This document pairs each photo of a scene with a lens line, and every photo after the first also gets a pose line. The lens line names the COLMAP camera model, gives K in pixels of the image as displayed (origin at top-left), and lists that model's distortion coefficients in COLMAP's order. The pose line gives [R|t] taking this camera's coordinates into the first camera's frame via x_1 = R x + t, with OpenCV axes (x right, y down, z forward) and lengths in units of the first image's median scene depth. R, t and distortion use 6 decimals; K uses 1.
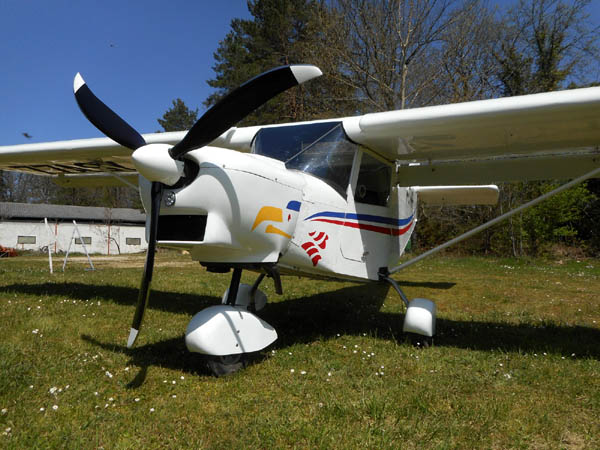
lens RADIAL K [[519.9, 0, 300.0], [0, 519.9, 225.0], [0, 0, 1]] dist [0.005300, 0.007458]
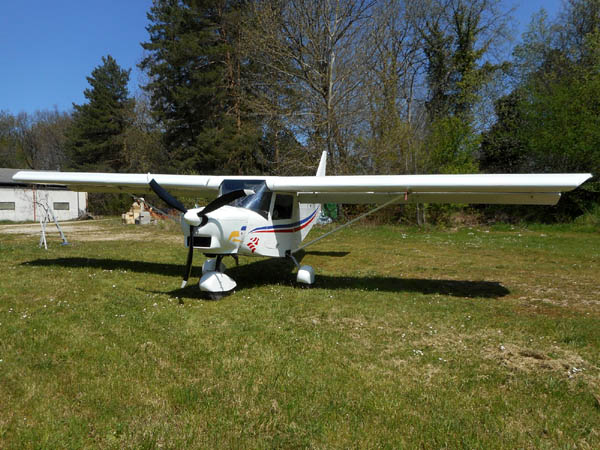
lens RADIAL K [[519.9, 0, 300.0], [0, 519.9, 225.0], [0, 0, 1]] dist [0.005300, 0.007458]
pose [[0.993054, -0.013606, 0.116870, -0.026665], [0.005264, 0.997434, 0.071395, -0.175435], [-0.117541, -0.070284, 0.990578, -1.082596]]
